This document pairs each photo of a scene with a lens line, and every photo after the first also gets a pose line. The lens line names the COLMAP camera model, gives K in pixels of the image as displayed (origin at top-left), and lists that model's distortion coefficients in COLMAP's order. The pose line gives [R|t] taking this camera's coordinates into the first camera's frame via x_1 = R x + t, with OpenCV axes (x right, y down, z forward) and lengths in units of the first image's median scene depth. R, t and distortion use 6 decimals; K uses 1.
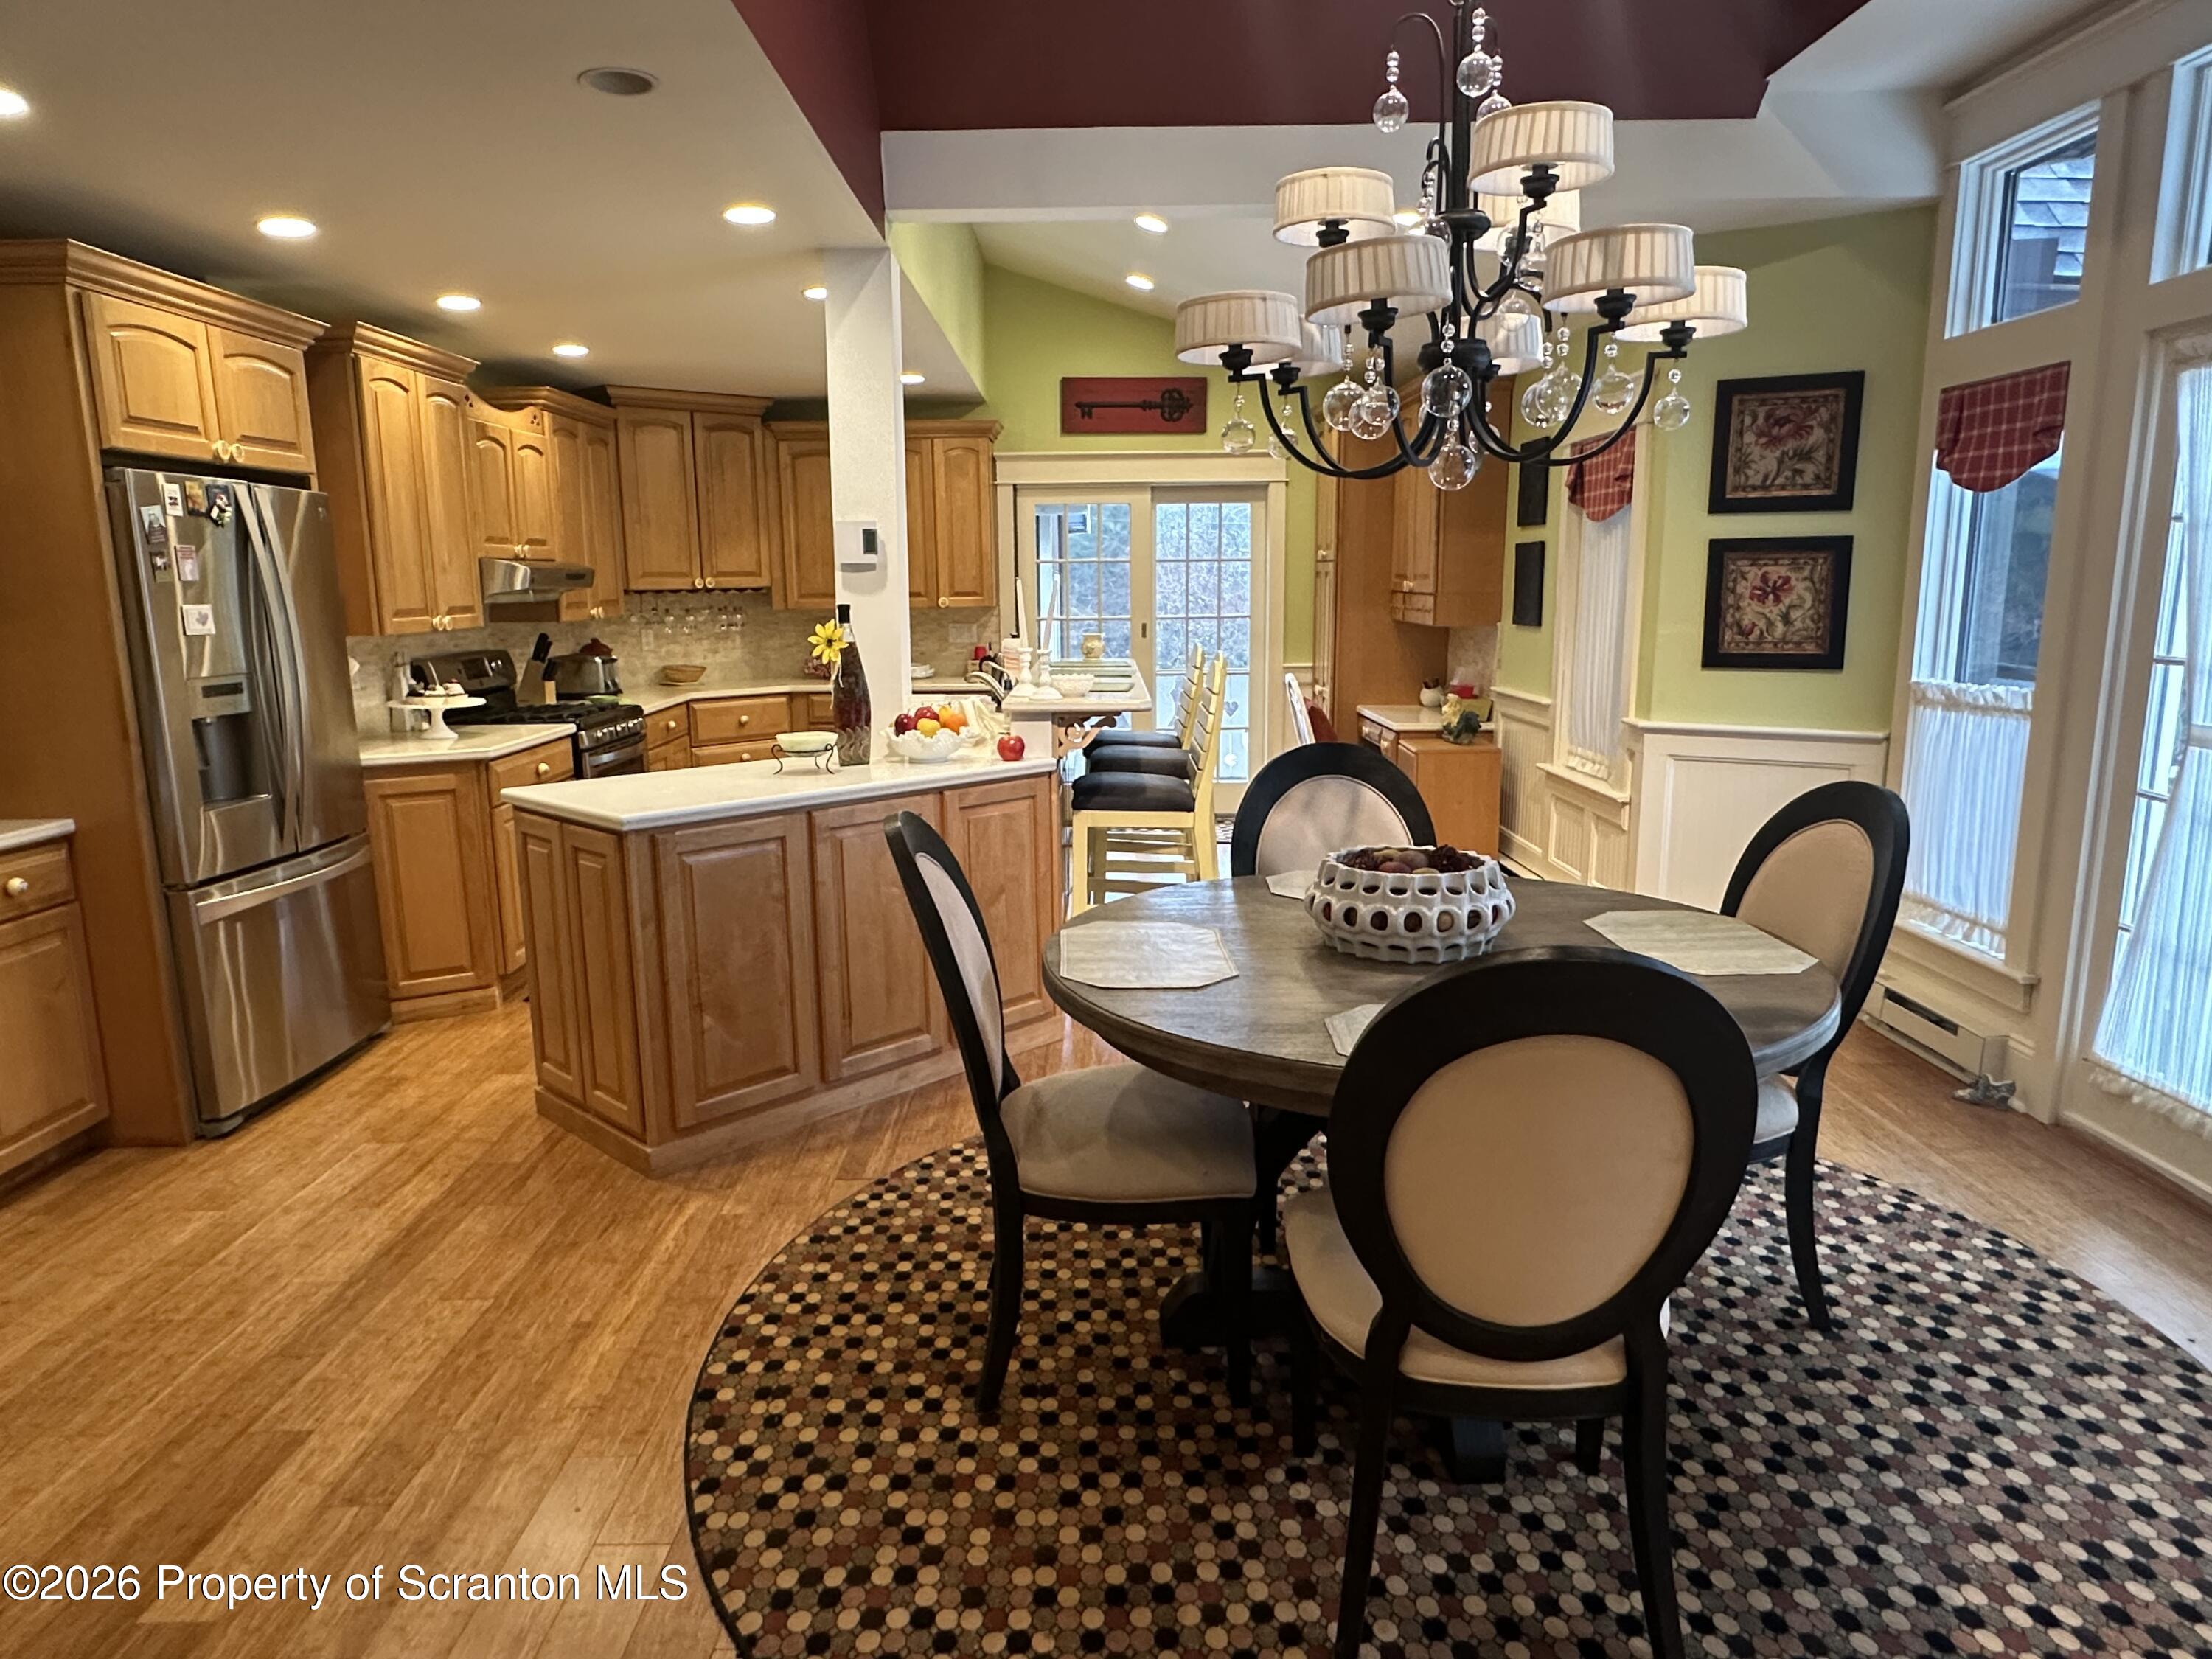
lens RADIAL K [[1385.4, 0, 1103.2], [0, 1385.4, 834.1], [0, 0, 1]] dist [-0.003849, 0.001255]
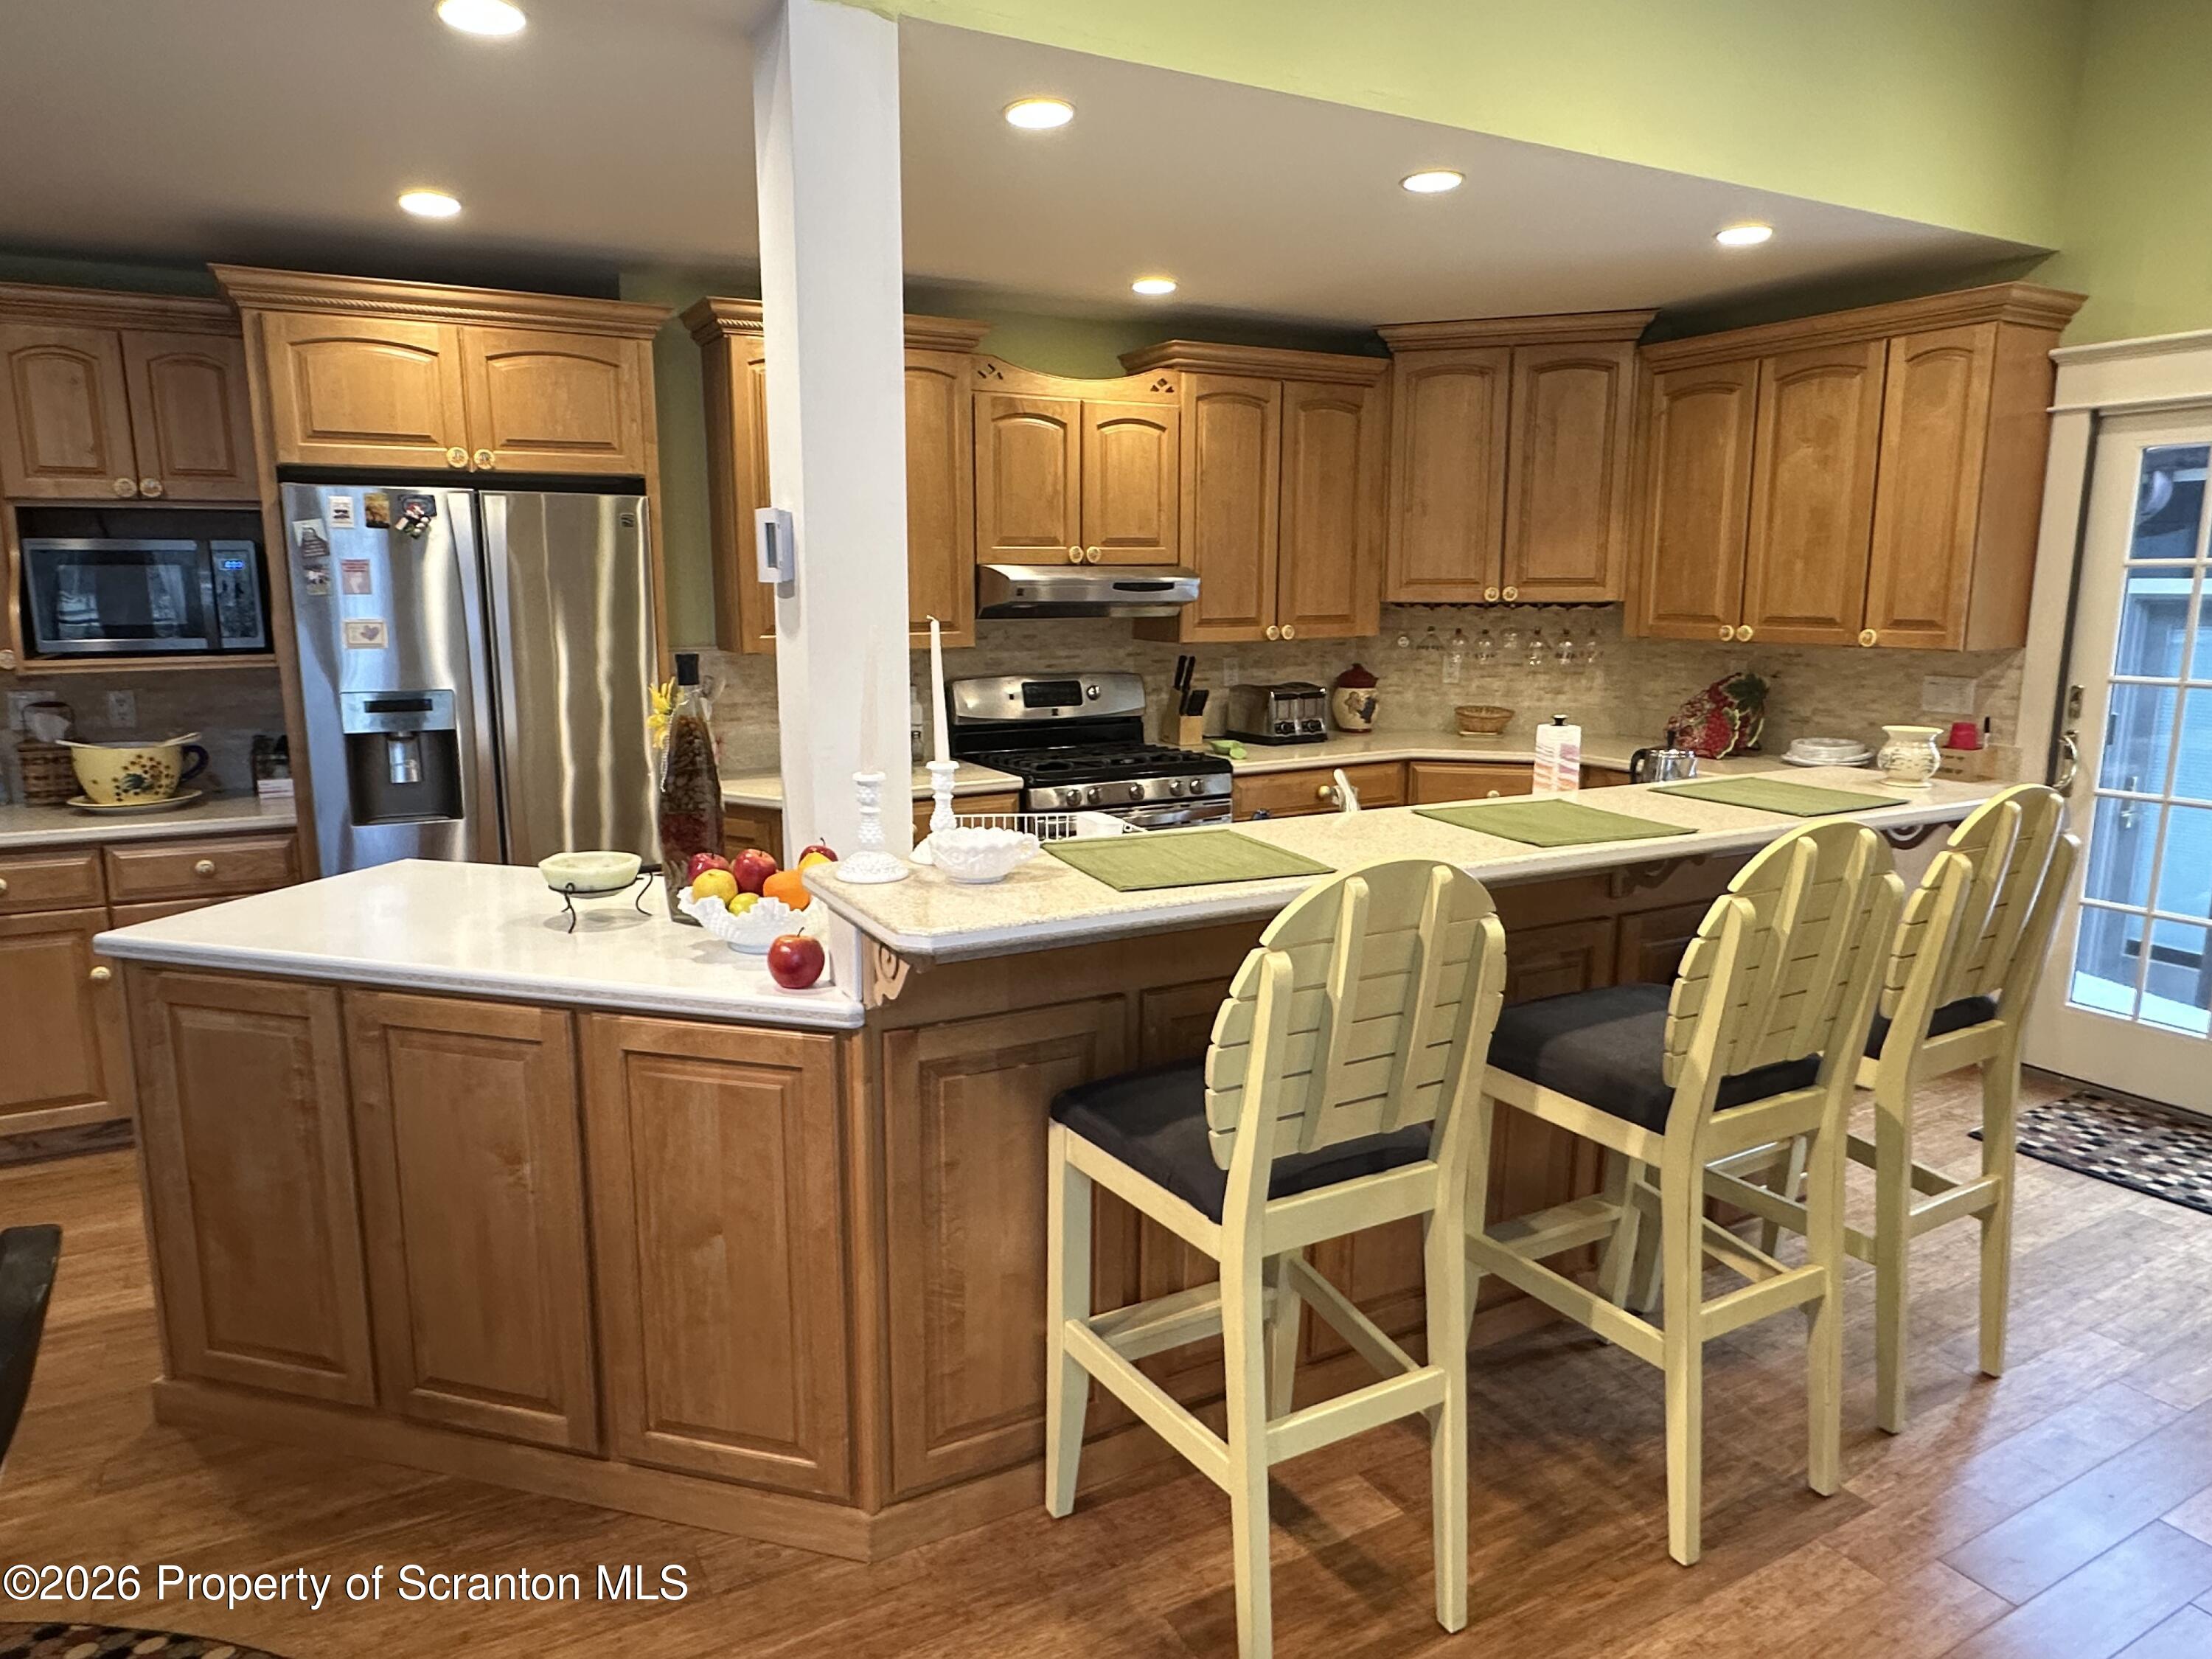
lens RADIAL K [[1385.4, 0, 1082.6], [0, 1385.4, 830.1], [0, 0, 1]] dist [-0.003849, 0.001255]
pose [[0.470316, 0.167567, -0.866443, 0.415218], [-0.163802, 0.981323, 0.100871, -0.179227], [0.867163, 0.094483, 0.488980, 0.869752]]
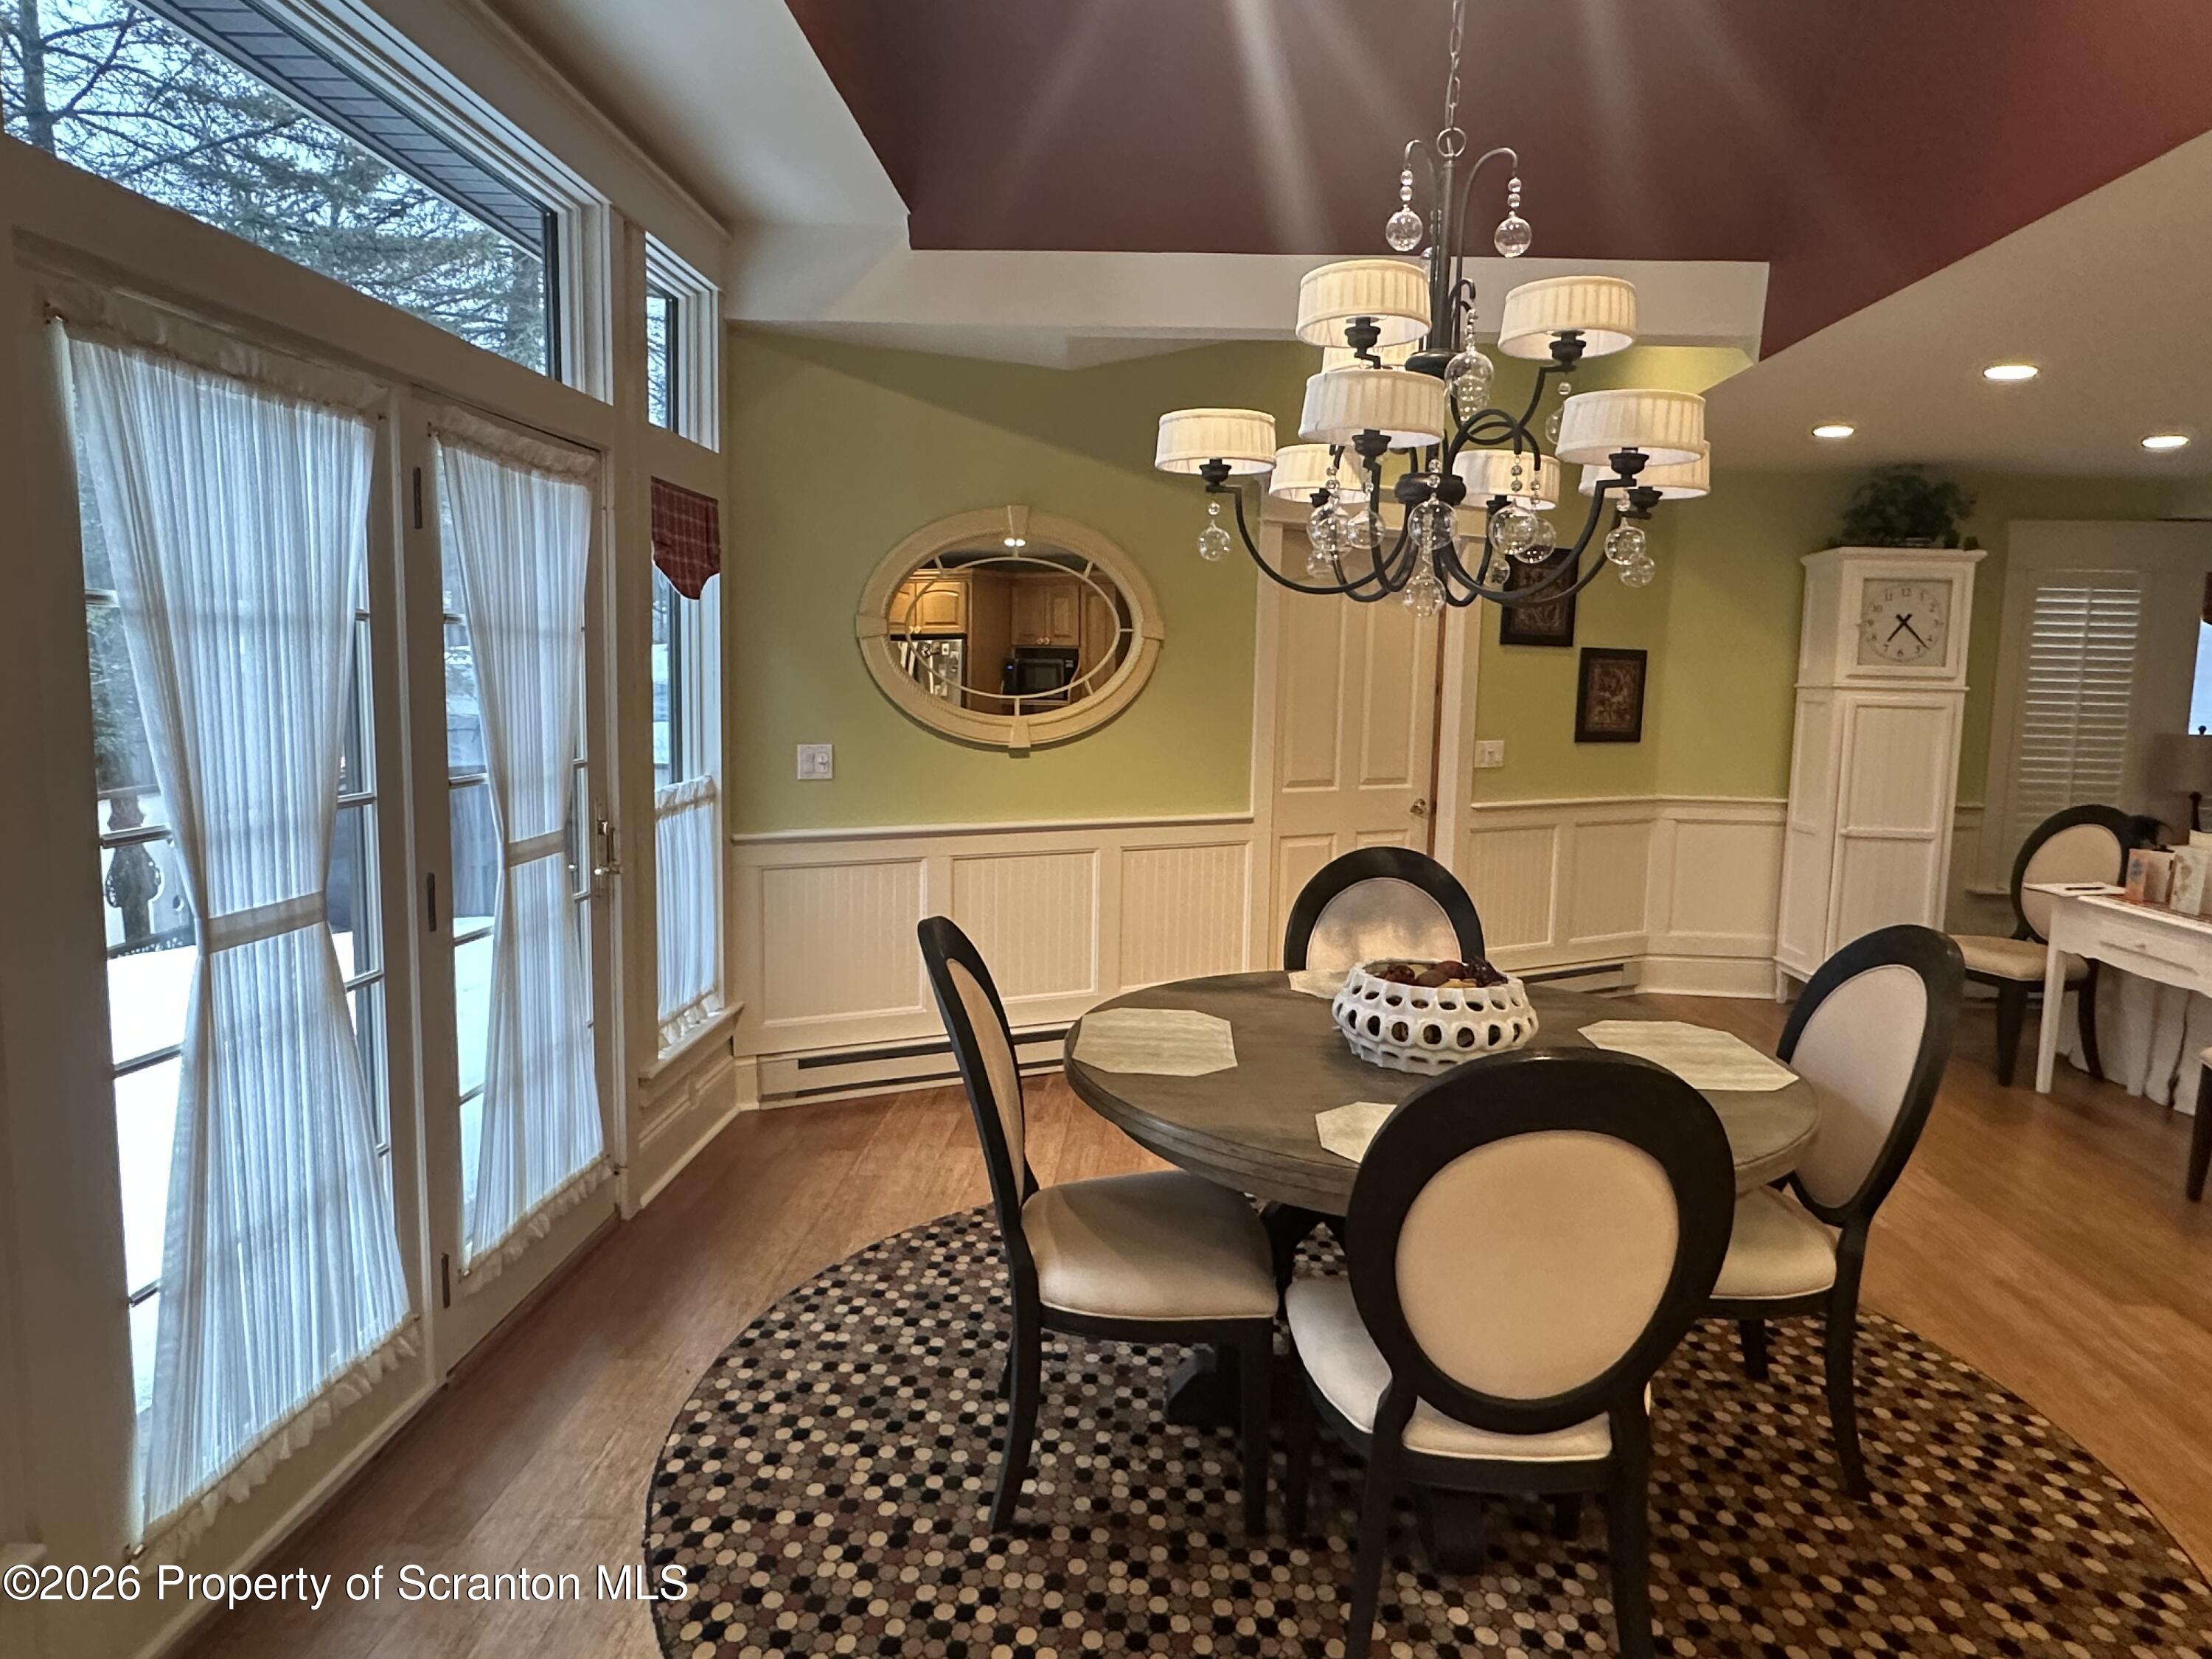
lens RADIAL K [[1385.4, 0, 1105.0], [0, 1385.4, 831.9], [0, 0, 1]] dist [-0.003849, 0.001255]
pose [[-0.998242, -0.018648, 0.056268, 0.253194], [-0.001088, 0.954831, 0.297146, -0.239042], [-0.059267, 0.296563, -0.953173, 1.211324]]
